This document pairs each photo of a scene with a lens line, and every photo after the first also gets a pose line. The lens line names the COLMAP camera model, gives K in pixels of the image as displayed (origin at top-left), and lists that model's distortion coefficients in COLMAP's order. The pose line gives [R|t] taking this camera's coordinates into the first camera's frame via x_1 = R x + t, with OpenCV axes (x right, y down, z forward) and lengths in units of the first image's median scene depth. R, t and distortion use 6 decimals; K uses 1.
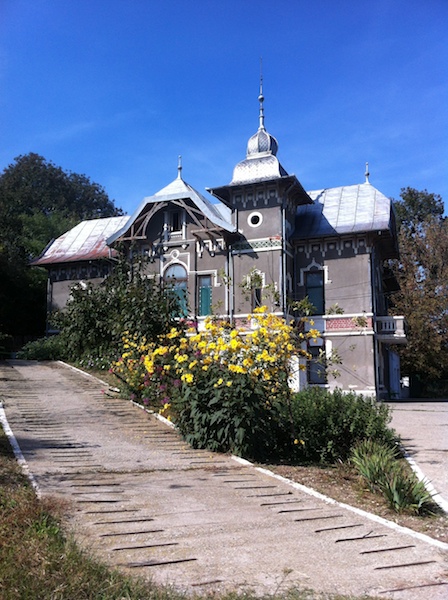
lens RADIAL K [[592.7, 0, 212.2], [0, 592.7, 313.2], [0, 0, 1]] dist [-0.000297, -0.021804]
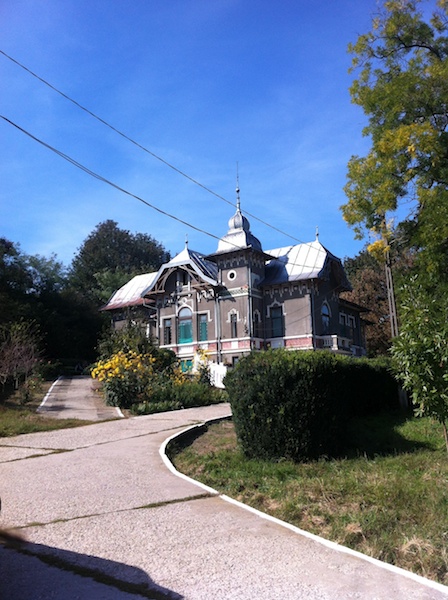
lens RADIAL K [[583.6, 0, 213.2], [0, 583.6, 302.1], [0, 0, 1]] dist [0.061643, -0.139332]
pose [[0.981172, -0.061982, -0.182921, 0.284279], [0.054551, 0.997479, -0.045385, -0.025950], [0.185272, 0.034552, 0.982080, -0.443775]]
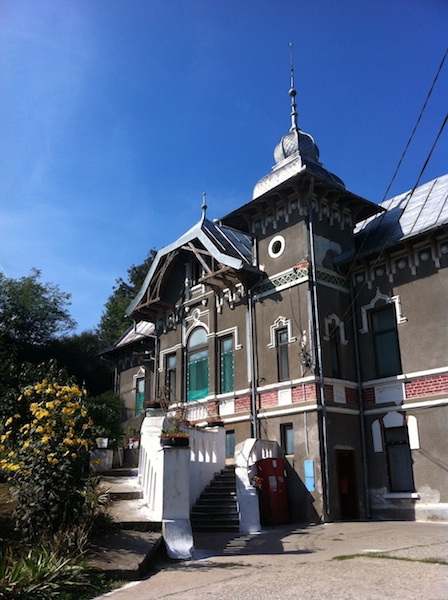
lens RADIAL K [[574.9, 0, 216.9], [0, 574.9, 313.6], [0, 0, 1]] dist [0.061432, -0.006229]
pose [[0.889647, -0.149841, -0.431365, 0.281934], [0.074145, 0.979496, -0.187325, 0.038672], [0.450589, 0.134669, 0.882515, 0.374556]]
